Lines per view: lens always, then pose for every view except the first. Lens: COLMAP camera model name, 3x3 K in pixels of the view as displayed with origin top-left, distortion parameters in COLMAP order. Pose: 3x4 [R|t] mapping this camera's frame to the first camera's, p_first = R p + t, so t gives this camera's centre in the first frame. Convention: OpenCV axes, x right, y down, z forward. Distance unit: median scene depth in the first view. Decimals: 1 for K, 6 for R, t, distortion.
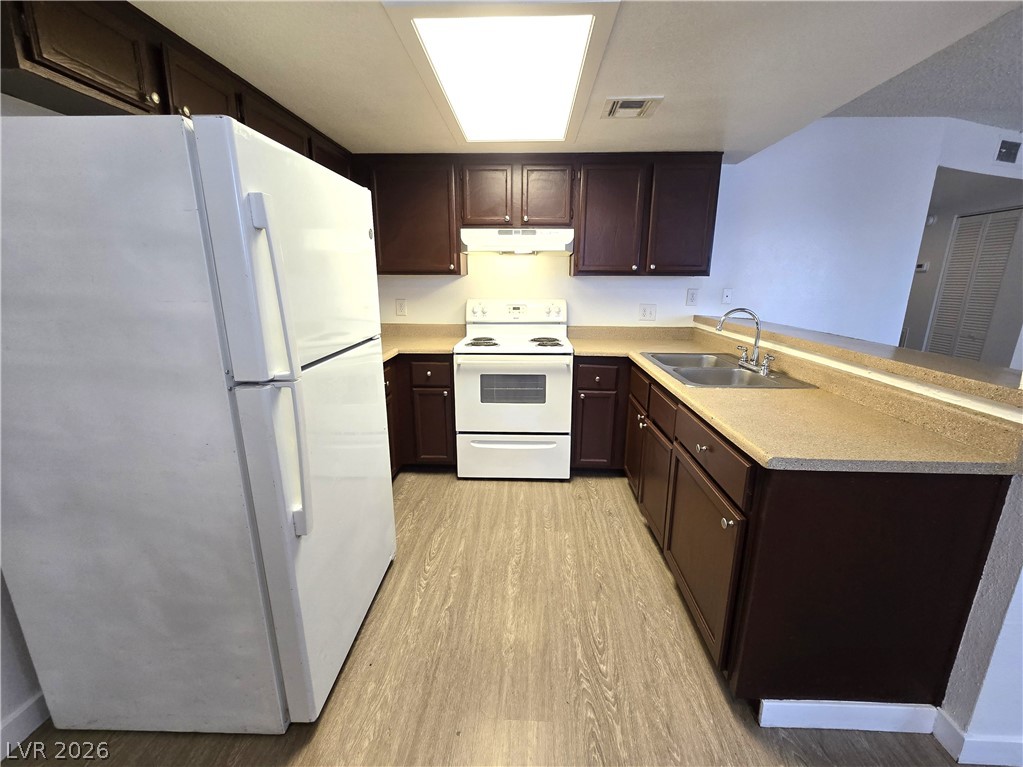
lens RADIAL K [[426.3, 0, 512.3], [0, 426.3, 378.6], [0, 0, 1]] dist [-0.001166, 0.001149]
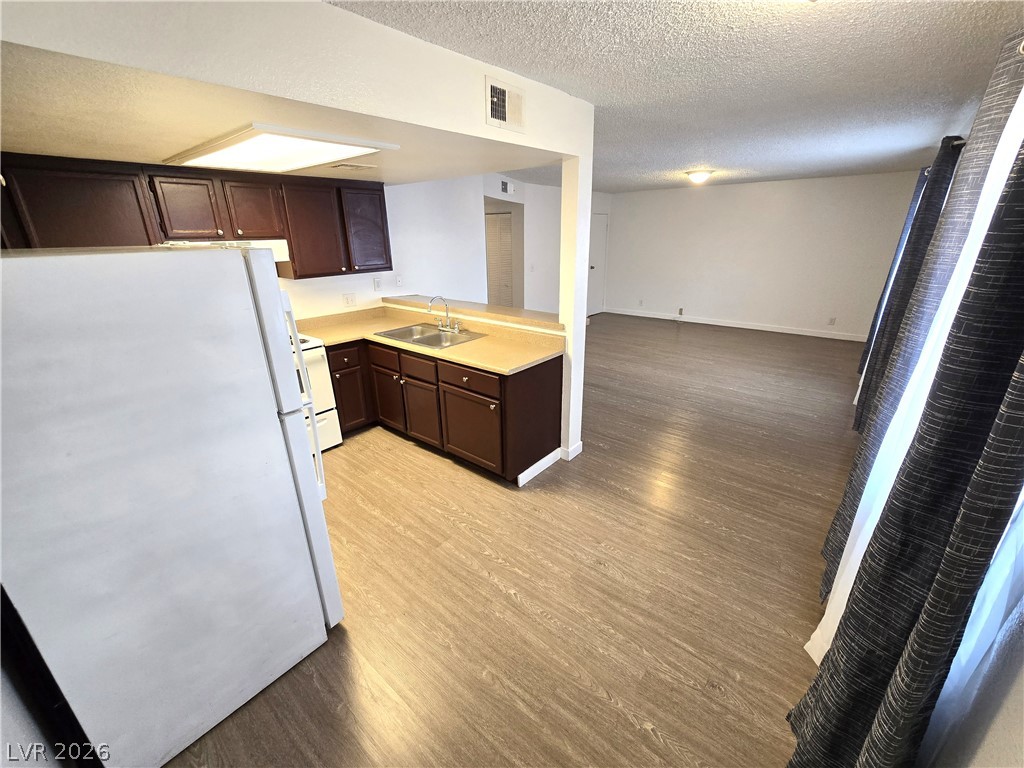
lens RADIAL K [[426.7, 0, 517.6], [0, 426.7, 385.6], [0, 0, 1]] dist [-0.001166, 0.001149]
pose [[0.607391, -0.288706, 0.740084, -0.581029], [0.202846, 0.957105, 0.206889, -0.109339], [-0.768069, 0.024461, 0.639900, -0.283141]]
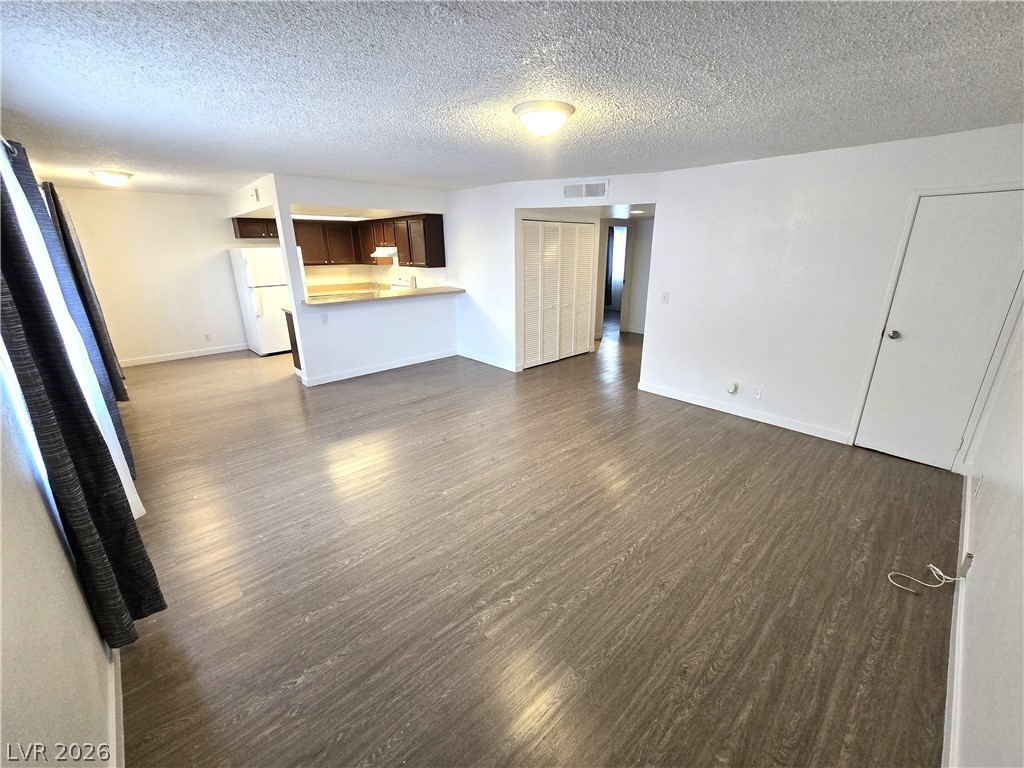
lens RADIAL K [[426.7, 0, 519.7], [0, 426.7, 386.2], [0, 0, 1]] dist [-0.001166, 0.001149]
pose [[0.709305, 0.213580, -0.671766, 3.202901], [-0.156598, 0.976923, 0.145252, -0.035648], [0.687287, 0.002169, 0.726383, -0.363816]]
